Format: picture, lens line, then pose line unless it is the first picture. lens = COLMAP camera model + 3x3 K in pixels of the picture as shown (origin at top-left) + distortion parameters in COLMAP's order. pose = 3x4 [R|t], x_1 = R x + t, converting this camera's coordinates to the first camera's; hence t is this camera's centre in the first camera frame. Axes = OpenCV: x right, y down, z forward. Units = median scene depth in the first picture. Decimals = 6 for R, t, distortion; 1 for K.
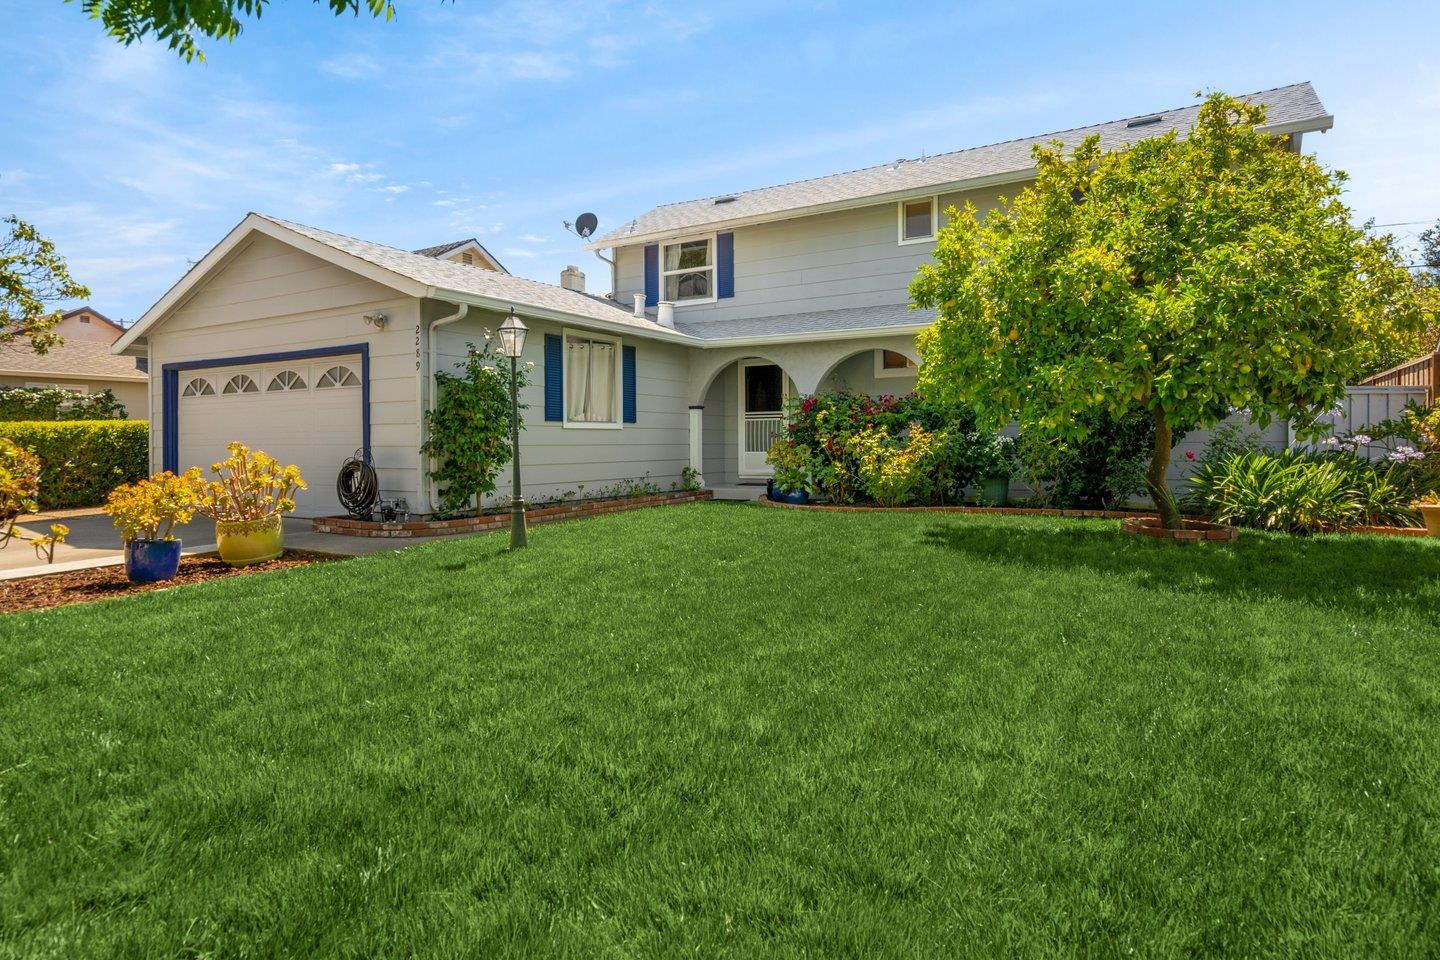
lens RADIAL K [[815.4, 0, 723.0], [0, 815.4, 440.6], [0, 0, 1]] dist [0.017423, -0.000110]
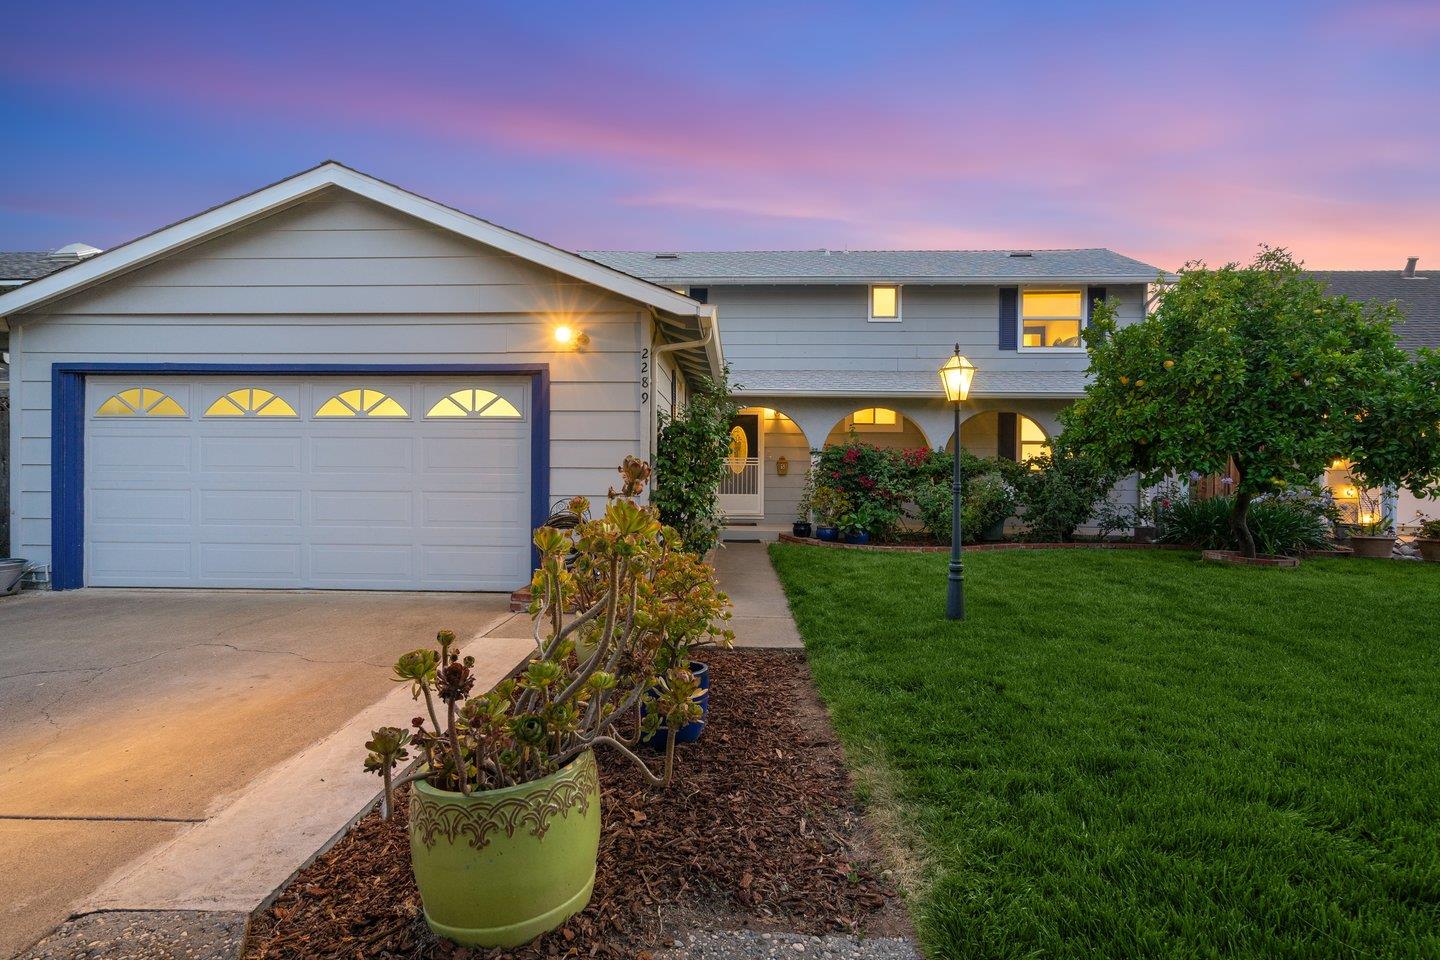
lens RADIAL K [[649.8, 0, 713.9], [0, 649.8, 476.7], [0, 0, 1]] dist [0.001334, 0.000876]
pose [[0.873930, 0.011439, 0.485917, -0.516980], [-0.012707, 0.999919, -0.000685, -0.010712], [-0.485885, -0.005575, 0.874005, 0.330311]]
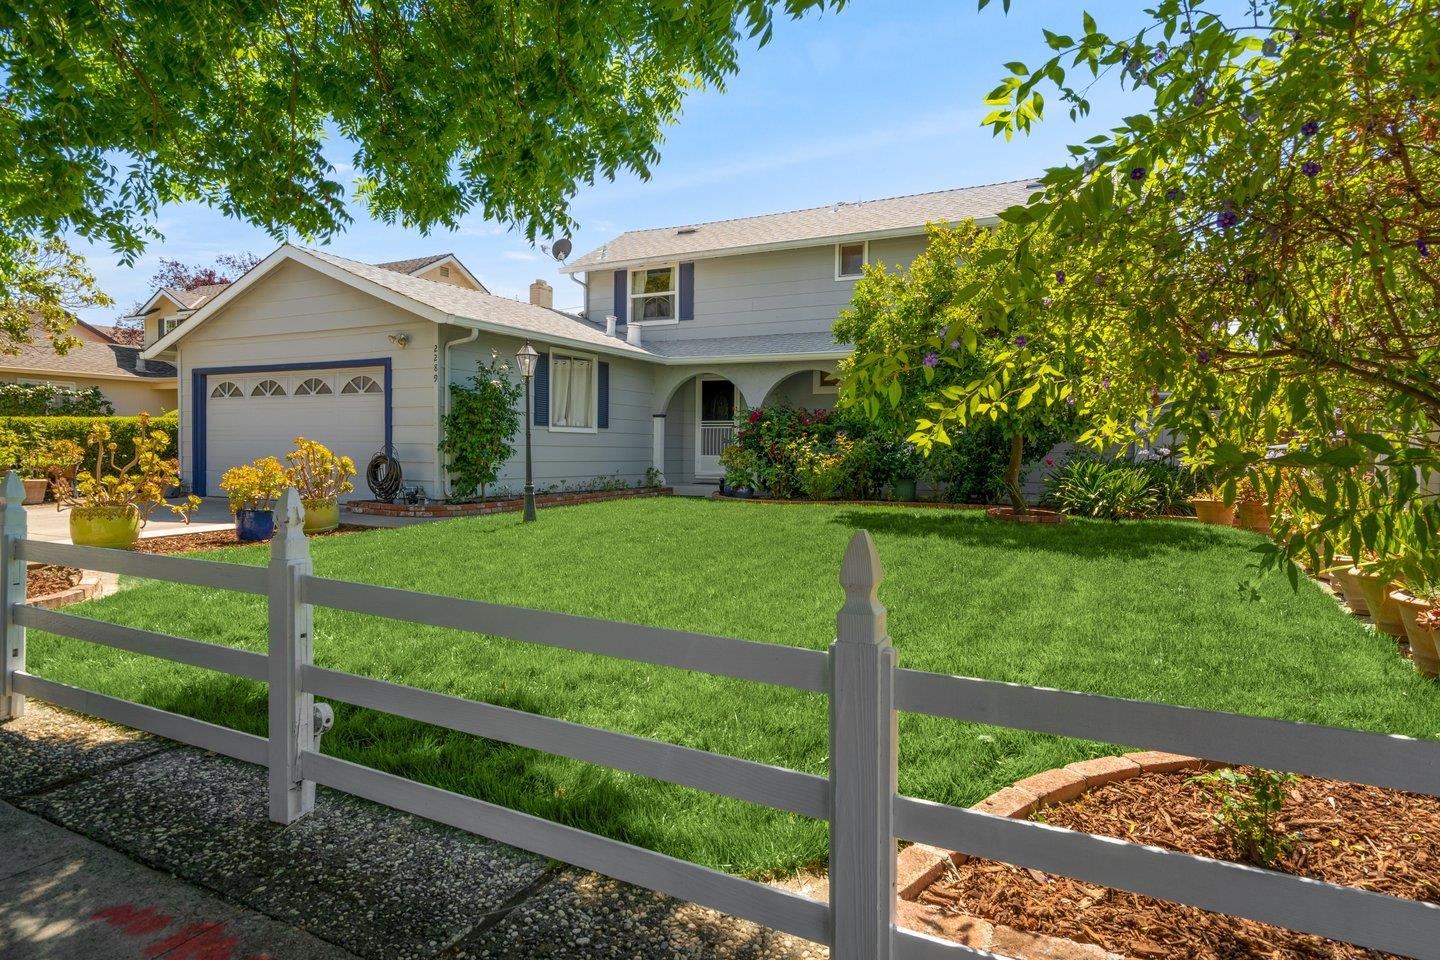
lens RADIAL K [[830.5, 0, 722.0], [0, 830.5, 463.2], [0, 0, 1]] dist [0.020329, 0.000085]
pose [[0.998304, 0.016805, 0.055733, -0.010824], [-0.017808, 0.999688, 0.017543, 0.004914], [-0.055421, -0.018505, 0.998292, -0.220451]]
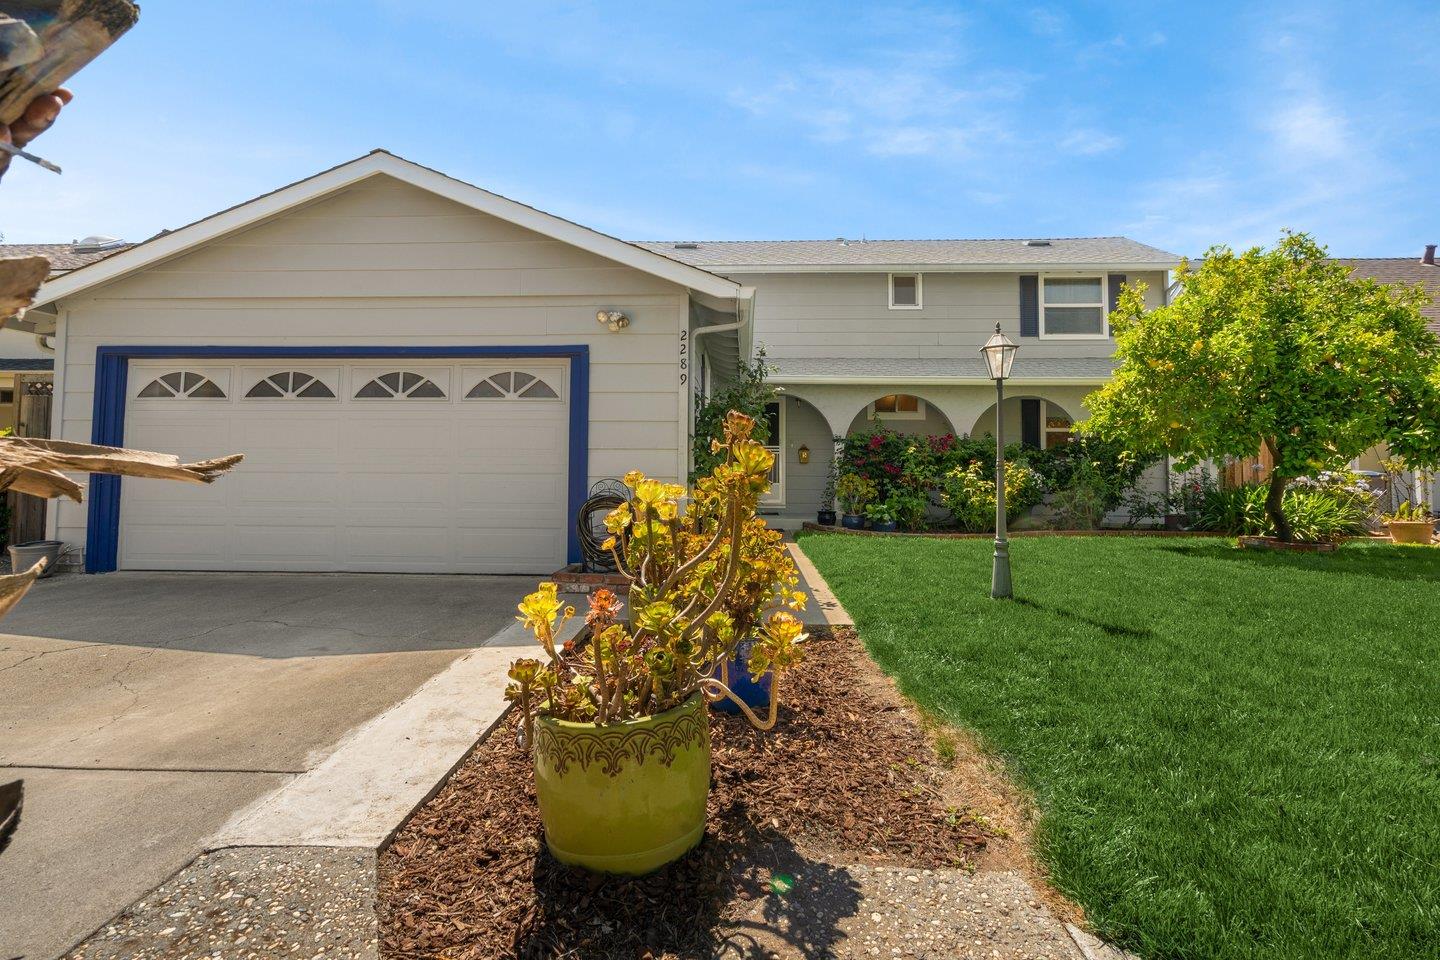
lens RADIAL K [[667.3, 0, 718.1], [0, 667.3, 437.7], [0, 0, 1]] dist [0.002373, 0.000868]
pose [[0.874581, 0.034589, 0.483644, -0.546191], [-0.010124, 0.998538, -0.053107, 0.001733], [-0.484774, 0.041550, 0.873652, 0.330984]]
